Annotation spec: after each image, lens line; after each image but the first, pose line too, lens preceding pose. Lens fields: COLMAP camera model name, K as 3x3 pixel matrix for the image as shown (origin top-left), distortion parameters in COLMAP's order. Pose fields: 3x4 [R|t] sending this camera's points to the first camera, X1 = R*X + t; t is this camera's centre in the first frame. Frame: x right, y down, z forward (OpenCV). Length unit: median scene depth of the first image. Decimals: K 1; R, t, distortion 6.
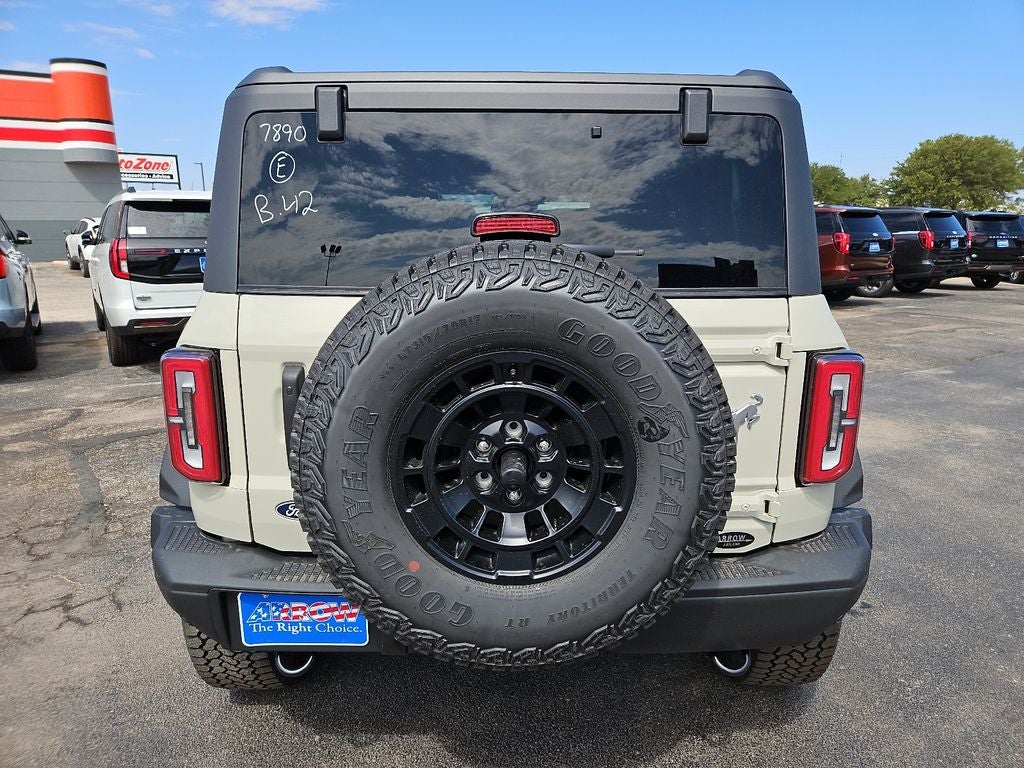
lens RADIAL K [[686.8, 0, 512.8], [0, 686.8, 379.3], [0, 0, 1]] dist [0.064832, -0.055231]
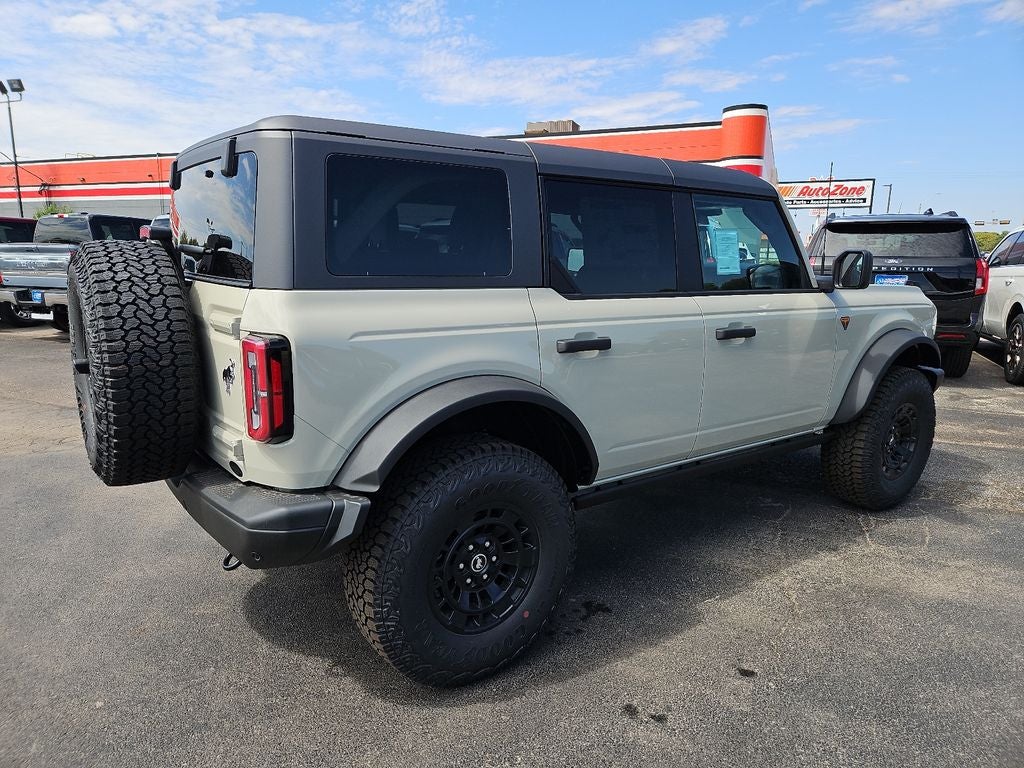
lens RADIAL K [[686.8, 0, 503.4], [0, 686.8, 379.2], [0, 0, 1]] dist [0.064832, -0.055231]
pose [[0.583961, 0.160376, -0.795782, 0.145716], [-0.186809, 0.980530, 0.060524, -0.004318], [0.789995, 0.113316, 0.602551, 0.032951]]
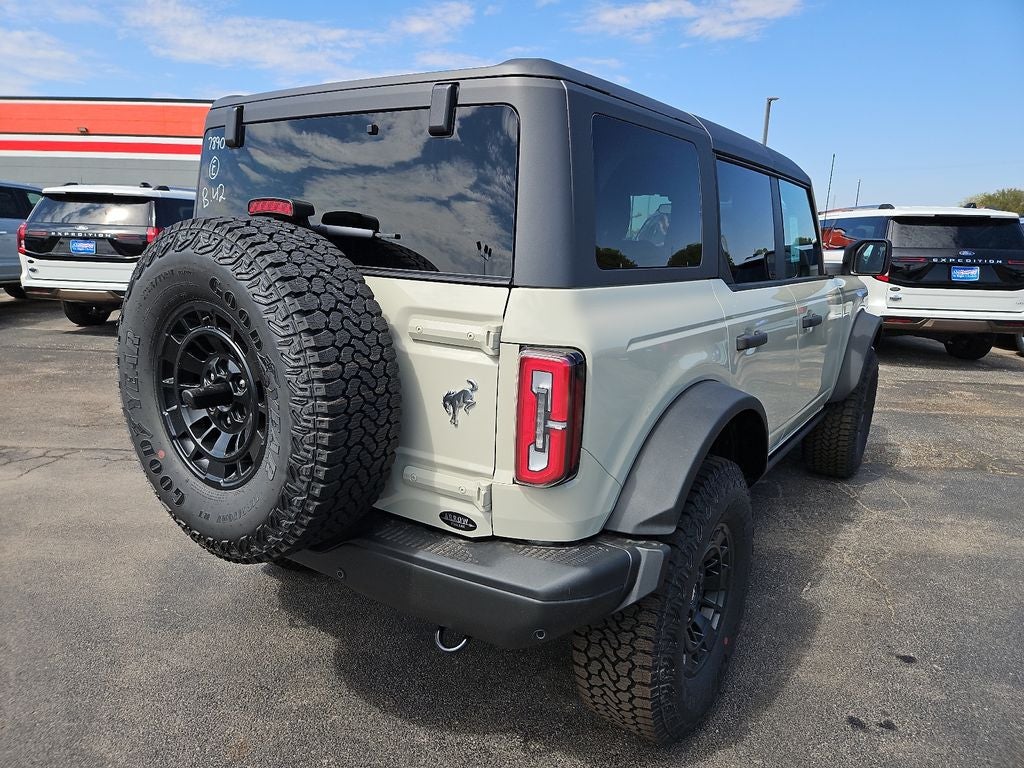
lens RADIAL K [[686.8, 0, 501.4], [0, 686.8, 378.7], [0, 0, 1]] dist [0.064832, -0.055231]
pose [[0.817172, 0.145154, -0.557818, 0.133330], [-0.153496, 0.987627, 0.032135, -0.002732], [0.555580, 0.059363, 0.829341, 0.026238]]
